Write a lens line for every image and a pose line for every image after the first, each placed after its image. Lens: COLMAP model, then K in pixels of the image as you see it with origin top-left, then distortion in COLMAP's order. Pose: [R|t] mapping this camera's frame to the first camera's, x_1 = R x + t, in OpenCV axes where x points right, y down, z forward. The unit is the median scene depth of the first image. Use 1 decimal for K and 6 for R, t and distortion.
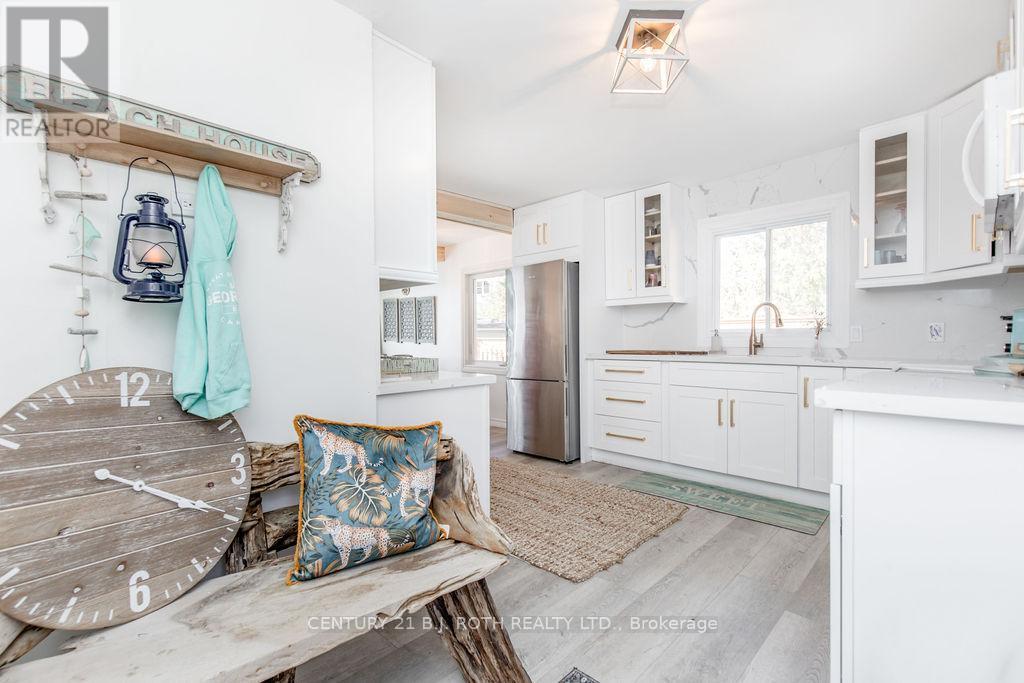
lens RADIAL K [[473.5, 0, 506.6], [0, 473.5, 339.7], [0, 0, 1]] dist [0.002408, 0.004805]
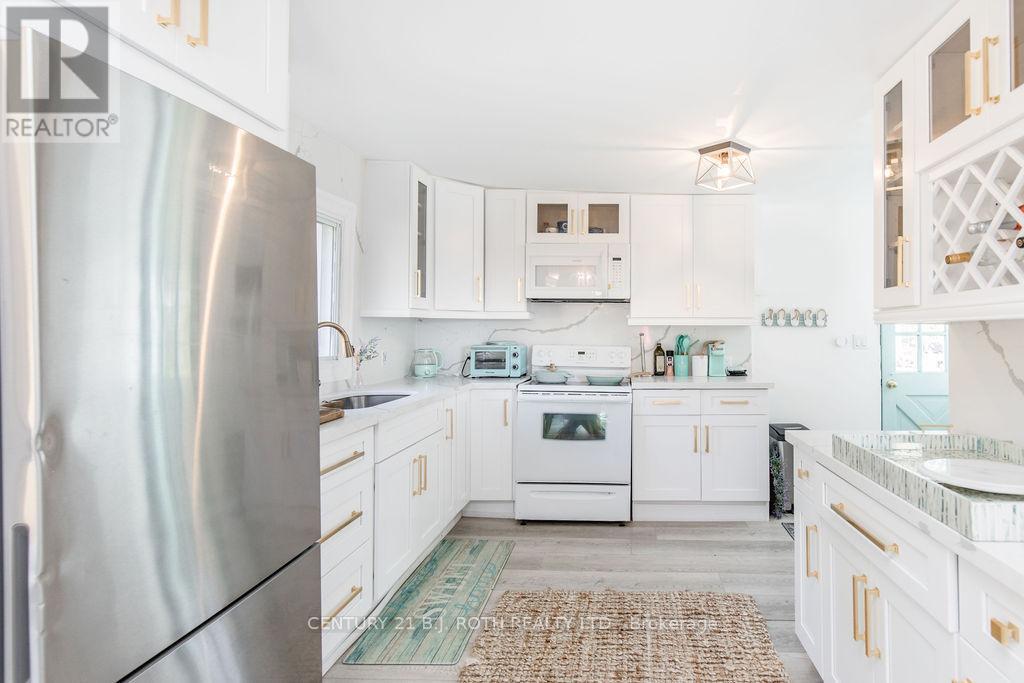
lens RADIAL K [[540.5, 0, 613.3], [0, 540.5, 319.6], [0, 0, 1]] dist [0.011681, -0.001537]
pose [[-0.694407, 0.025908, 0.719116, -0.358511], [0.014454, 0.999652, -0.022058, -0.063301], [-0.719438, -0.004923, -0.694540, 1.379942]]
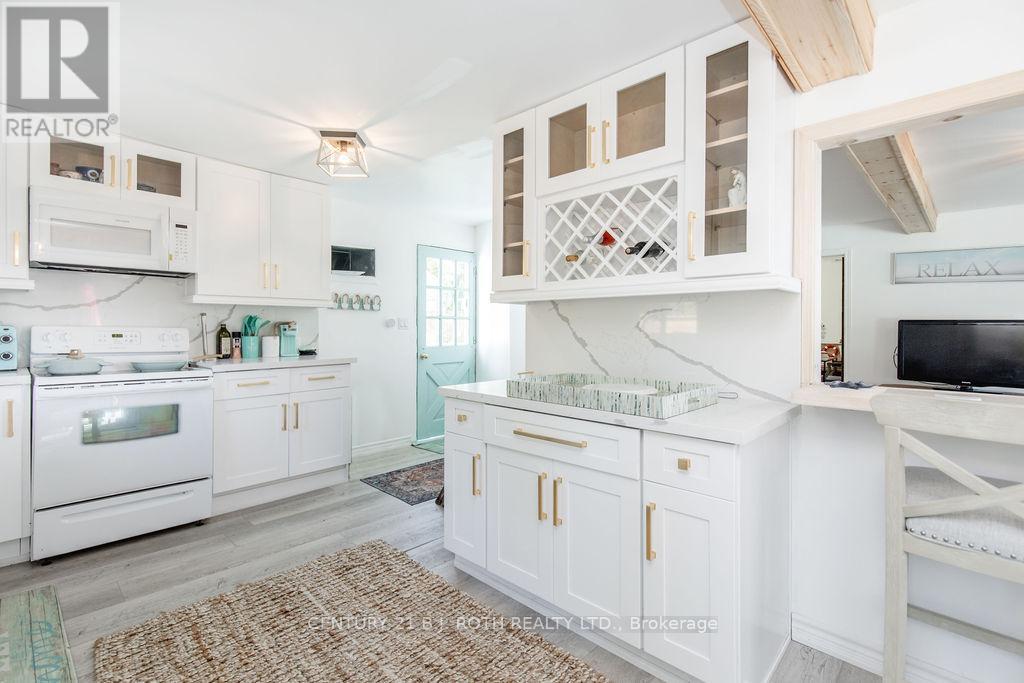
lens RADIAL K [[481.3, 0, 498.2], [0, 481.3, 325.8], [0, 0, 1]] dist [0.006607, -0.002750]
pose [[-0.999783, 0.006600, -0.019749, -0.101478], [0.006378, 0.999916, 0.011266, -0.038715], [0.019821, 0.011137, -0.999742, 1.486293]]
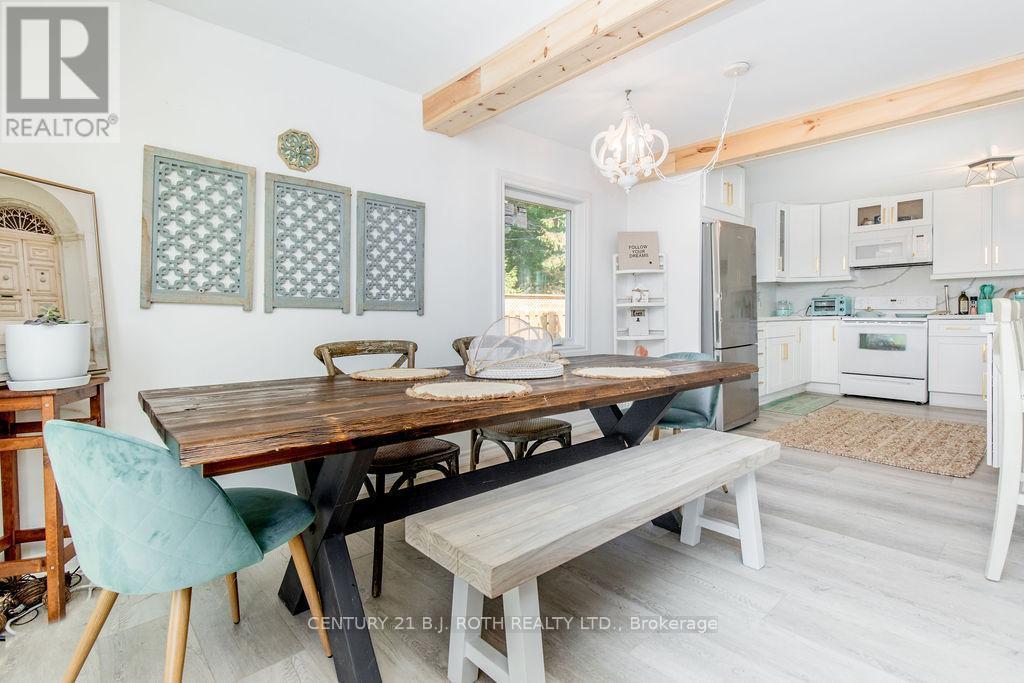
lens RADIAL K [[481.3, 0, 502.6], [0, 481.3, 325.0], [0, 0, 1]] dist [0.006607, -0.002750]
pose [[0.069637, -0.003961, 0.997565, -1.221059], [0.017710, 0.999839, 0.002734, 0.044416], [-0.997415, 0.017477, 0.069696, 1.835064]]
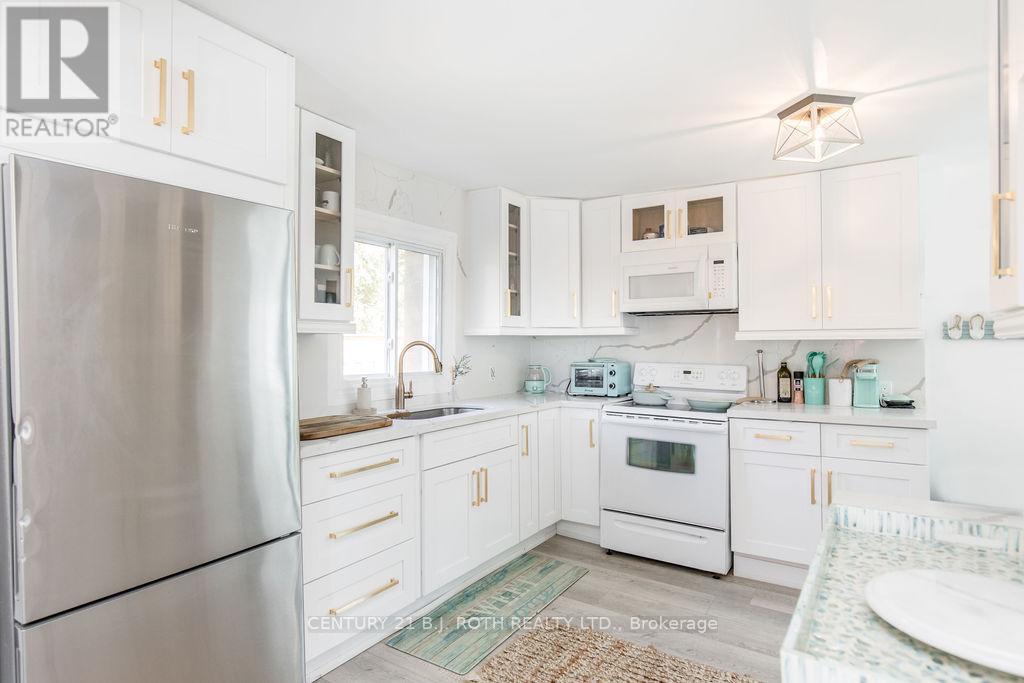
lens RADIAL K [[555.6, 0, 516.3], [0, 555.6, 337.6], [0, 0, 1]] dist [-0.003316, -0.000577]
pose [[-0.208637, 0.027826, 0.977597, -0.438429], [0.016958, 0.999548, -0.024832, -0.063167], [-0.977846, 0.011397, -0.209015, 1.135419]]
